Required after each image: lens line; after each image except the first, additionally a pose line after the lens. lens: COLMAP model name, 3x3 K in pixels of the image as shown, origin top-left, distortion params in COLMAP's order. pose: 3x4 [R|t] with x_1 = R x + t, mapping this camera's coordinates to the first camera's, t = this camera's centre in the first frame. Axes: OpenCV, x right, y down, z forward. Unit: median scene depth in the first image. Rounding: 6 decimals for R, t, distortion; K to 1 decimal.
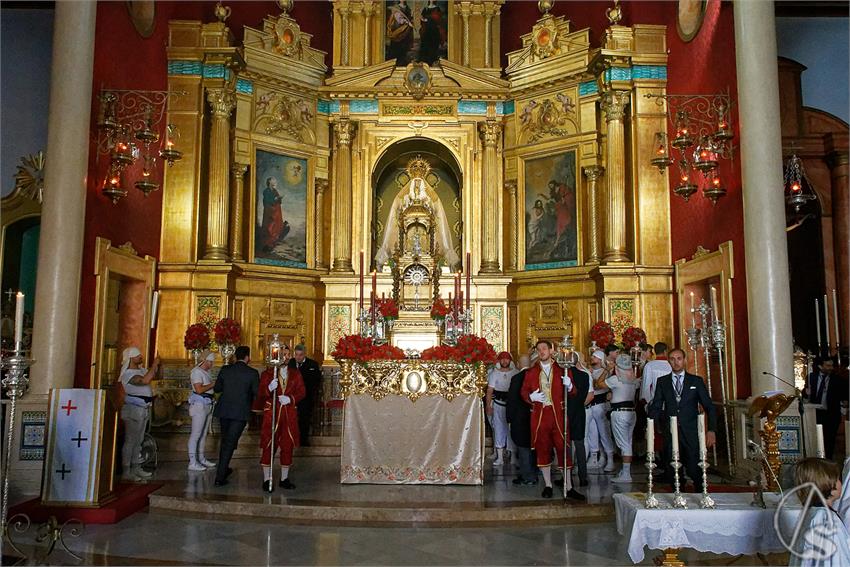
lens RADIAL K [[906.6, 0, 422.9], [0, 906.6, 279.3], [0, 0, 1]] dist [0.069471, 0.000000]
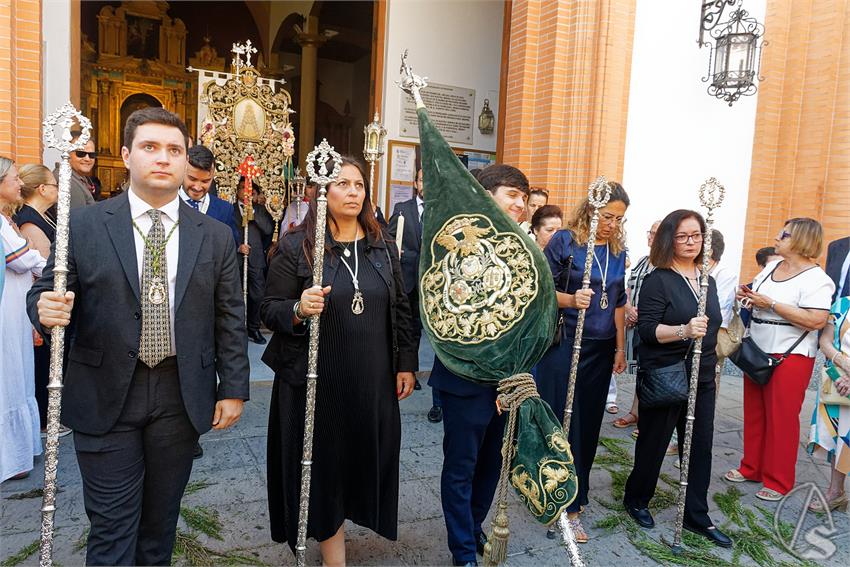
lens RADIAL K [[642.8, 0, 426.2], [0, 642.8, 277.3], [0, 0, 1]] dist [-0.008087, 0.013647]
pose [[0.909588, 0.008023, 0.415435, -0.025856], [-0.087855, 0.980923, 0.173413, -0.052510], [-0.406118, -0.194233, 0.892940, -0.740492]]
